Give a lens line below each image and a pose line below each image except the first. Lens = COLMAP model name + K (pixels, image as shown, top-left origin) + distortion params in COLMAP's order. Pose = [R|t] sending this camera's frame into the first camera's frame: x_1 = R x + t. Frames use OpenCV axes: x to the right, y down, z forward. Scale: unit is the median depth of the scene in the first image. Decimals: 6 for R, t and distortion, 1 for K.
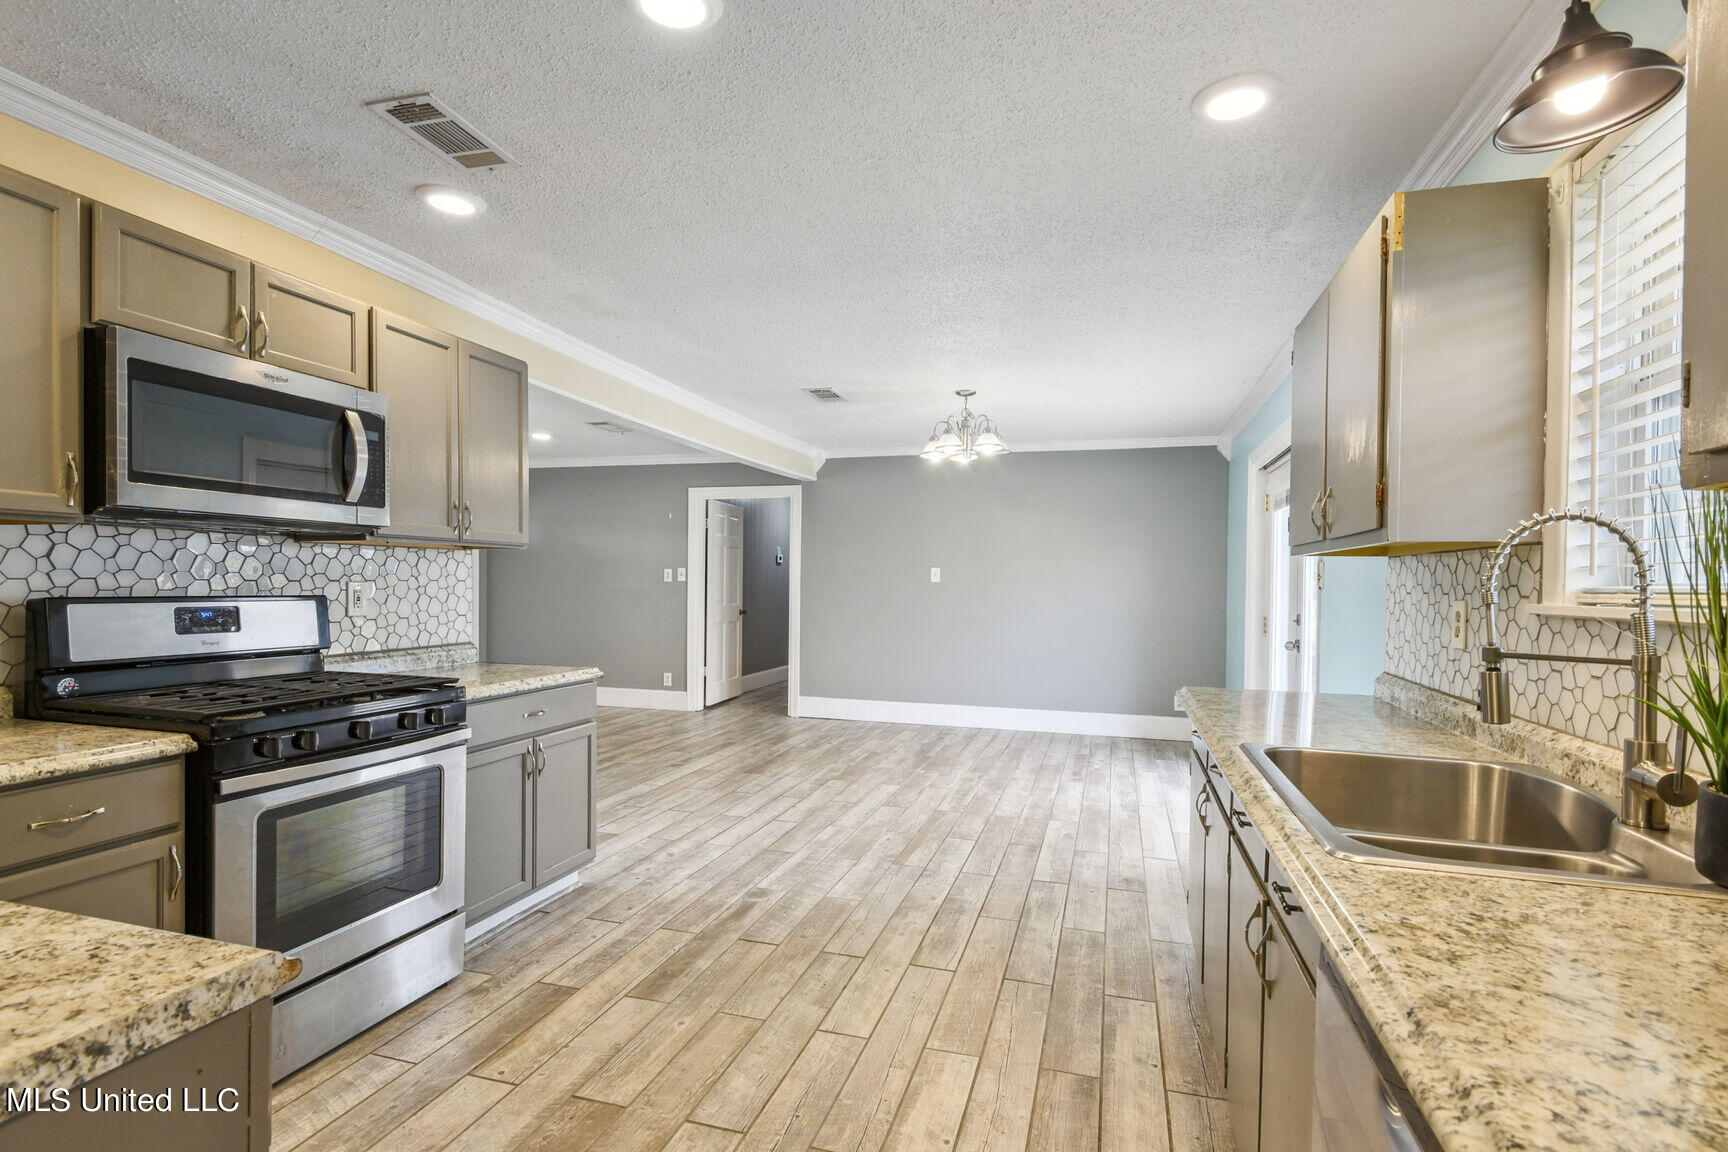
lens RADIAL K [[812.8, 0, 867.1], [0, 812.8, 588.5], [0, 0, 1]] dist [0.000840, -0.000405]
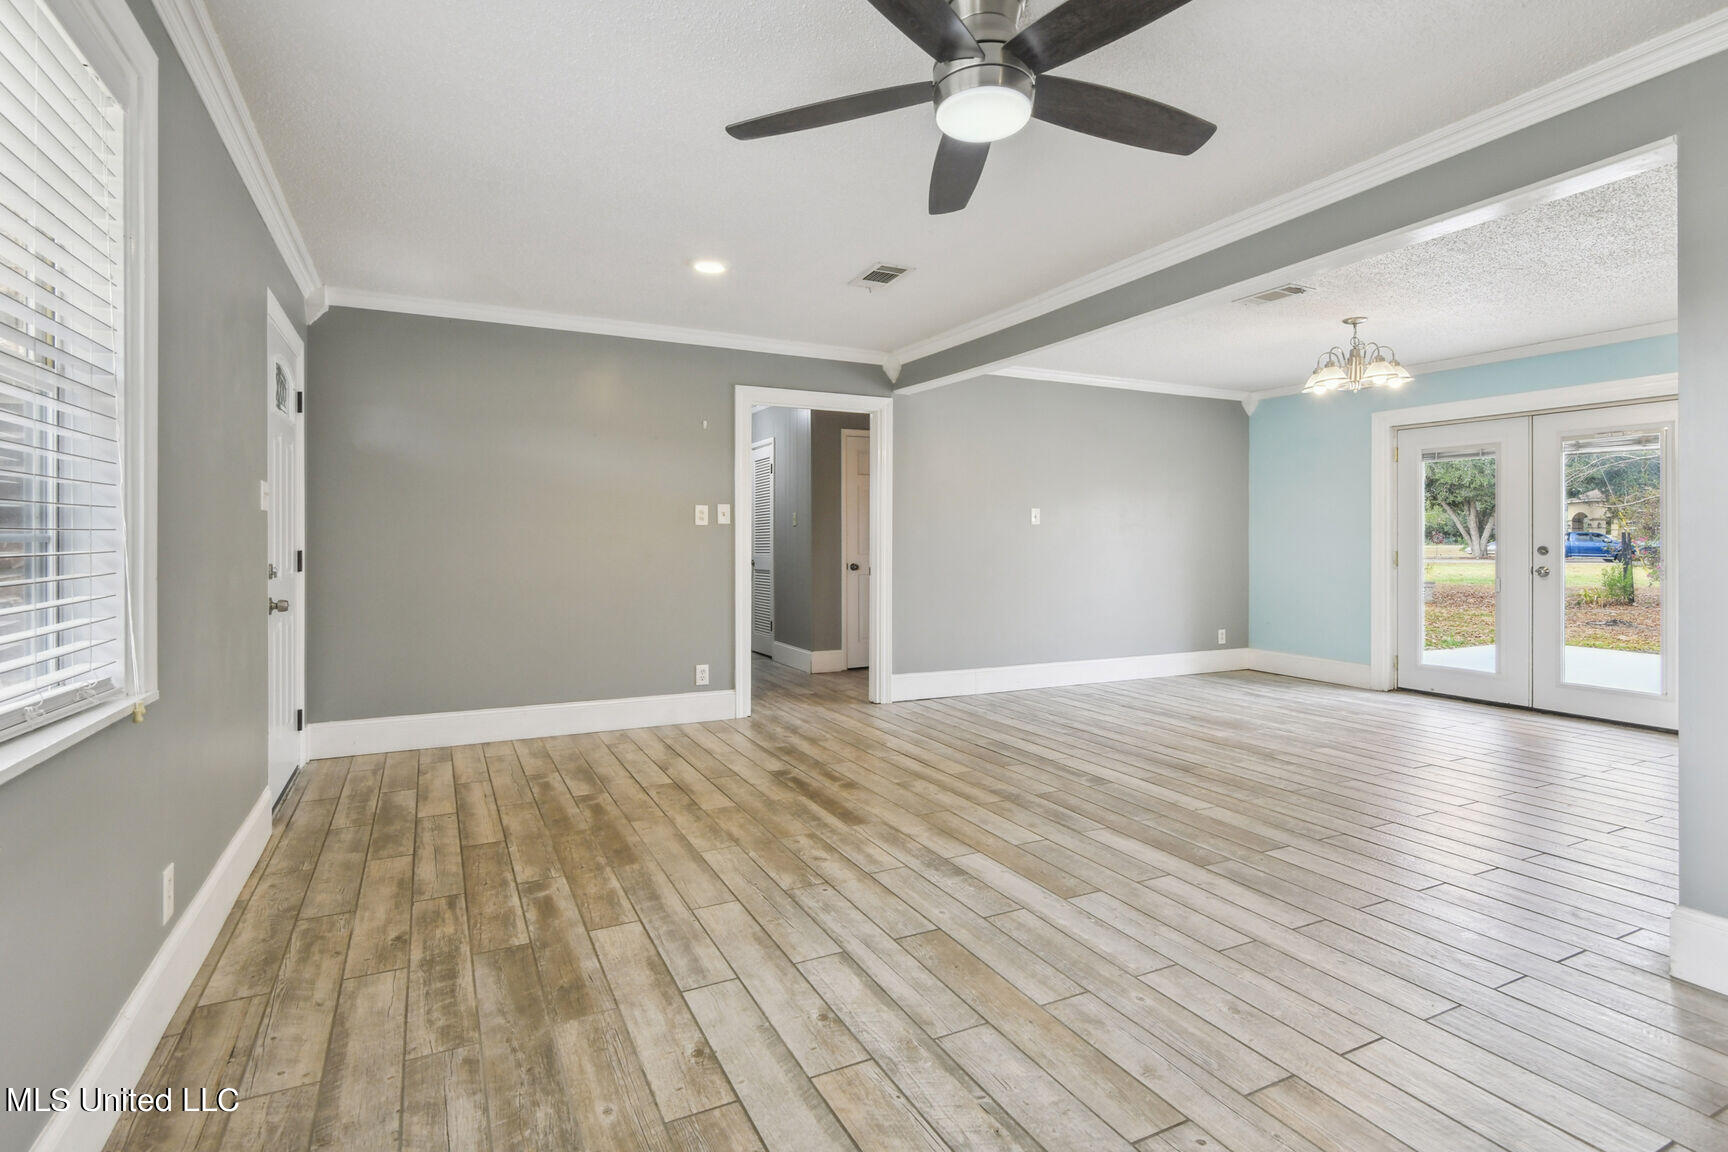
lens RADIAL K [[849.0, 0, 854.2], [0, 849.0, 537.3], [0, 0, 1]] dist [-0.004080, -0.001437]
pose [[0.742657, -0.009378, 0.669607, -0.698527], [0.011042, 0.999937, 0.001758, 0.001776], [-0.669581, 0.006088, 0.742714, 0.470588]]
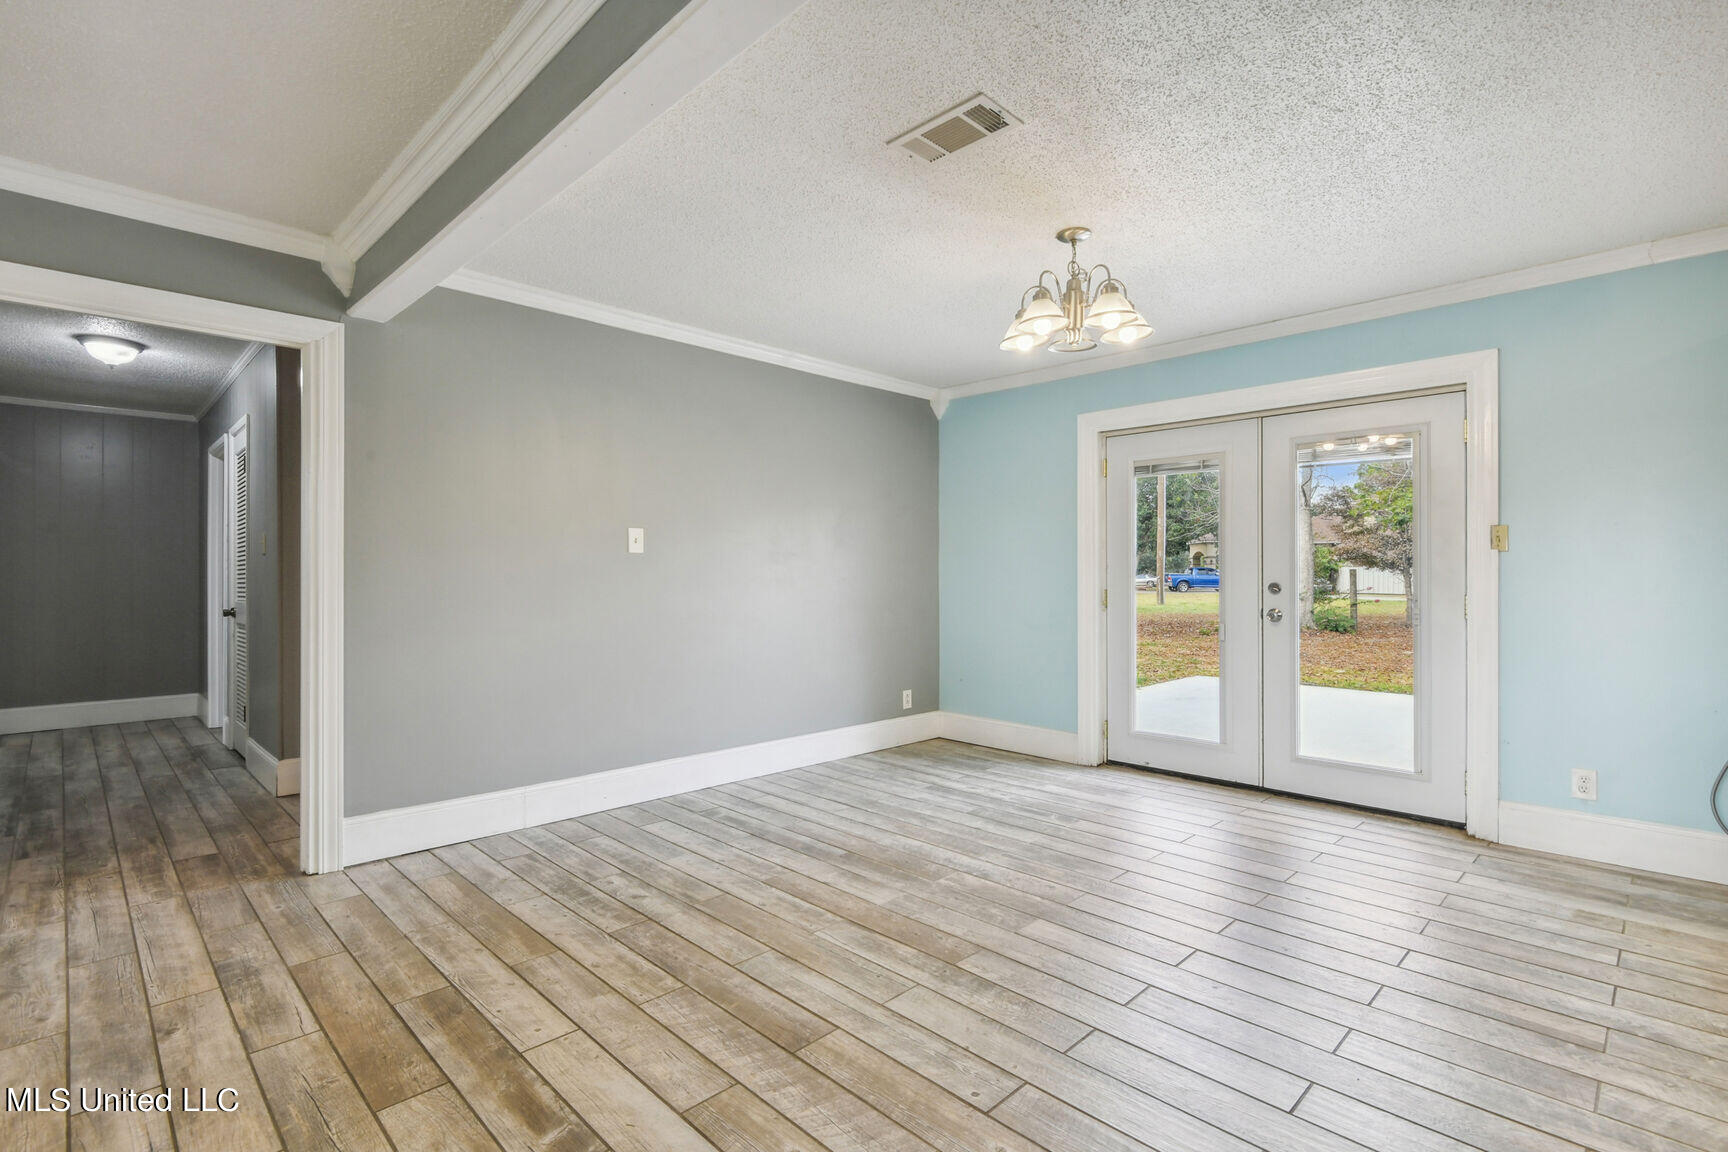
lens RADIAL K [[812.8, 0, 873.7], [0, 812.8, 561.6], [0, 0, 1]] dist [0.000840, -0.000405]
pose [[0.479636, 0.001189, 0.877467, -0.352424], [0.010667, 0.999917, -0.007186, 0.004111], [-0.877403, 0.012807, 0.479584, 0.600381]]
